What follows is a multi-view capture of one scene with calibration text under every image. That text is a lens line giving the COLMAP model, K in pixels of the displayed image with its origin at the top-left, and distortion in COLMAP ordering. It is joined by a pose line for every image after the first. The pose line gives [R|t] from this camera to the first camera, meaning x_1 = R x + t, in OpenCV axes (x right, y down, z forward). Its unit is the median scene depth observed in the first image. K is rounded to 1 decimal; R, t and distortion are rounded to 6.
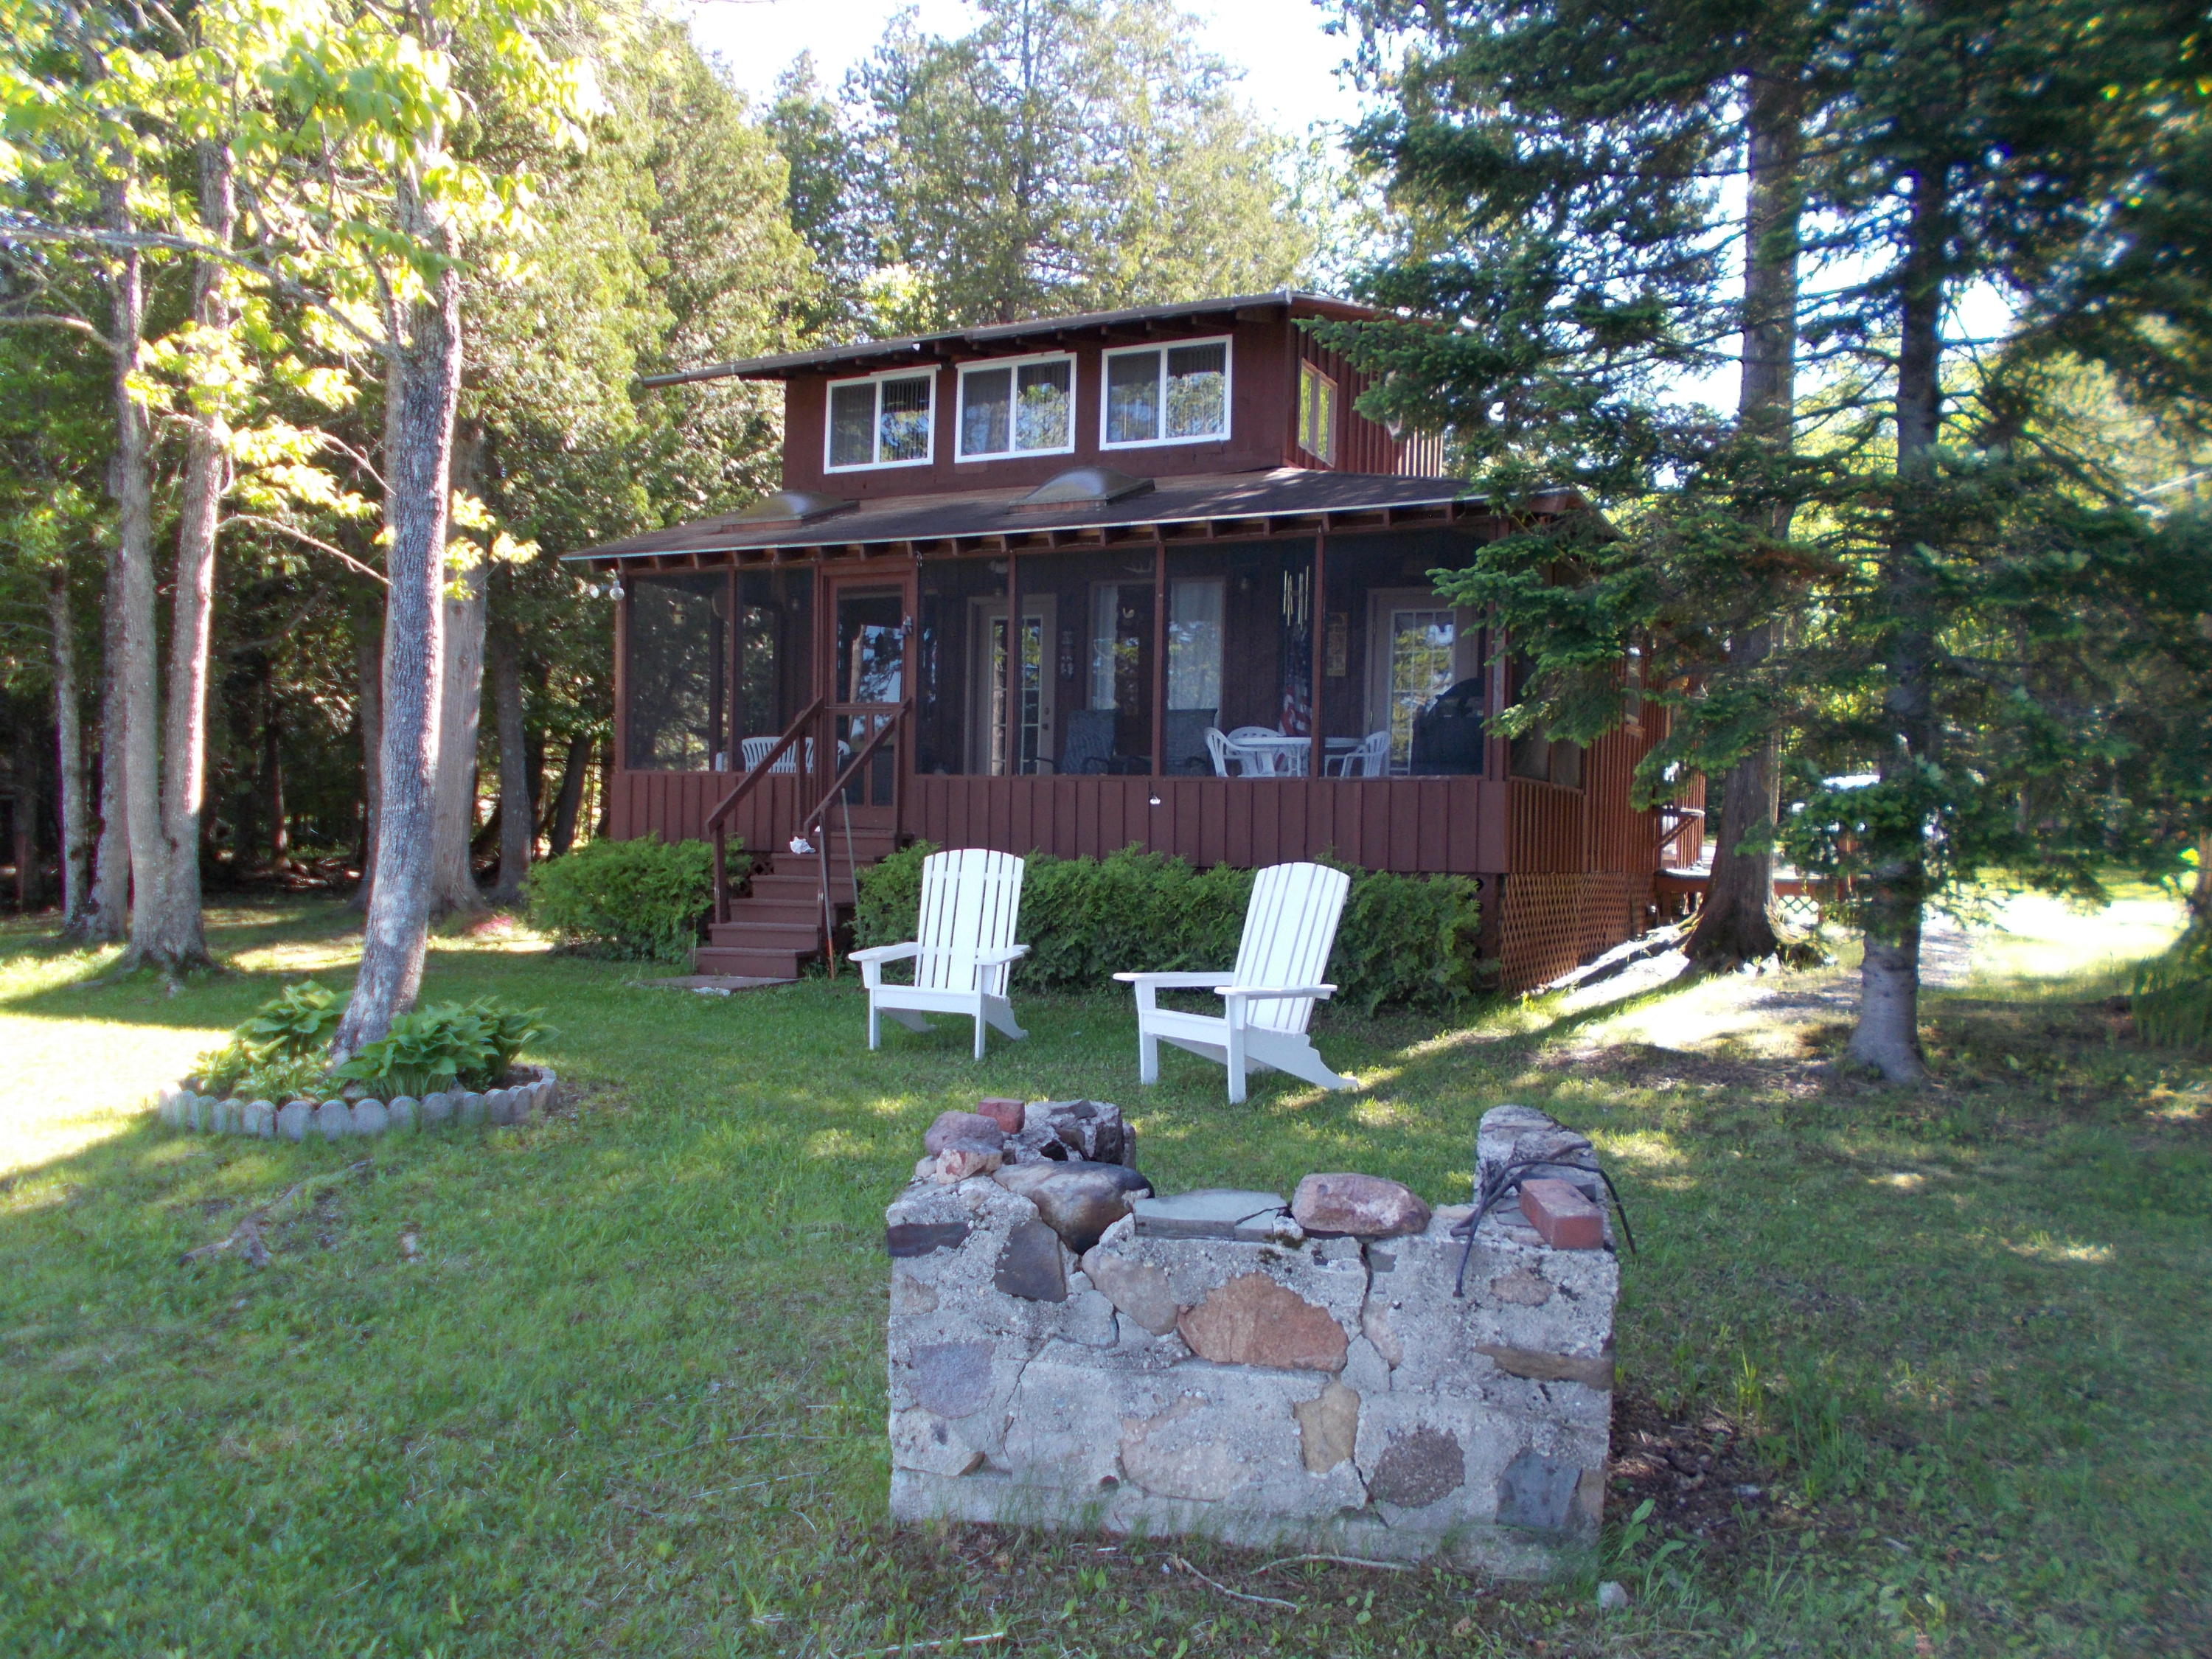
lens RADIAL K [[1691.4, 0, 1102.8], [0, 1691.4, 823.8], [0, 0, 1]] dist [0.006250, -0.003986]
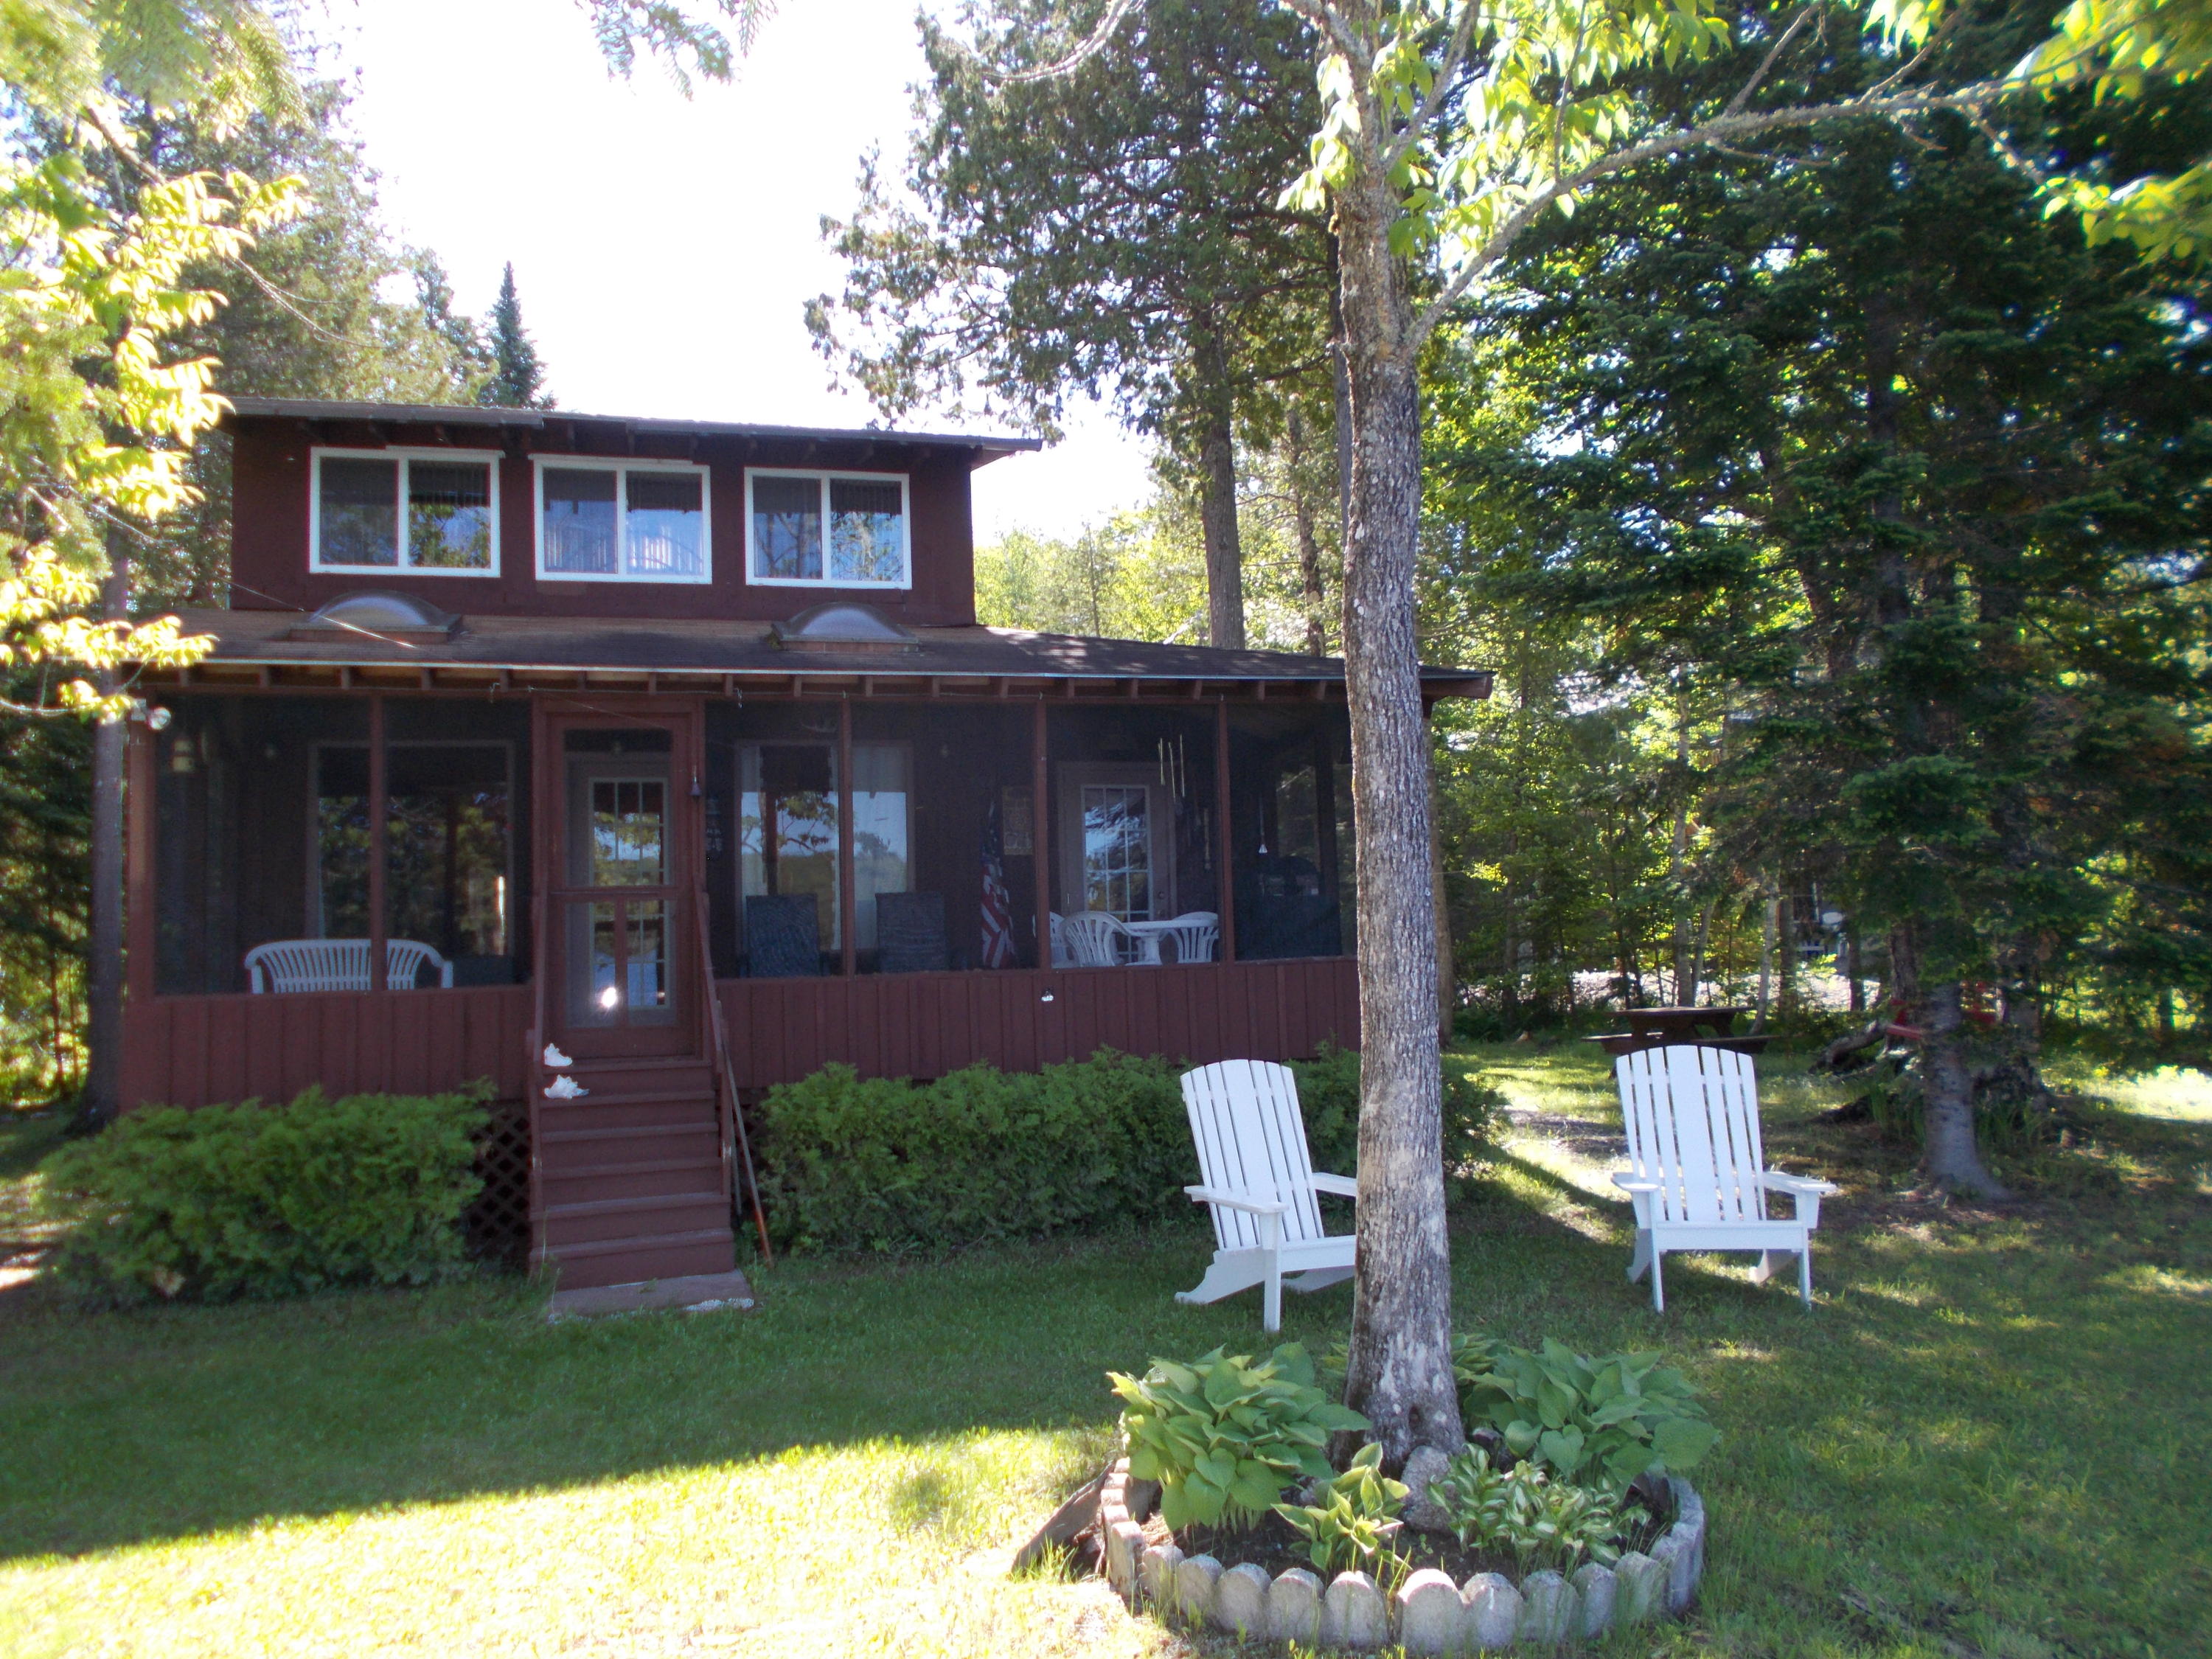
lens RADIAL K [[1691.4, 0, 1105.9], [0, 1691.4, 834.4], [0, 0, 1]] dist [0.006250, -0.003986]
pose [[0.762249, 0.019695, 0.646984, -0.403776], [0.051684, 0.994494, -0.091166, -0.013277], [-0.645217, 0.102930, 0.757034, 0.267717]]
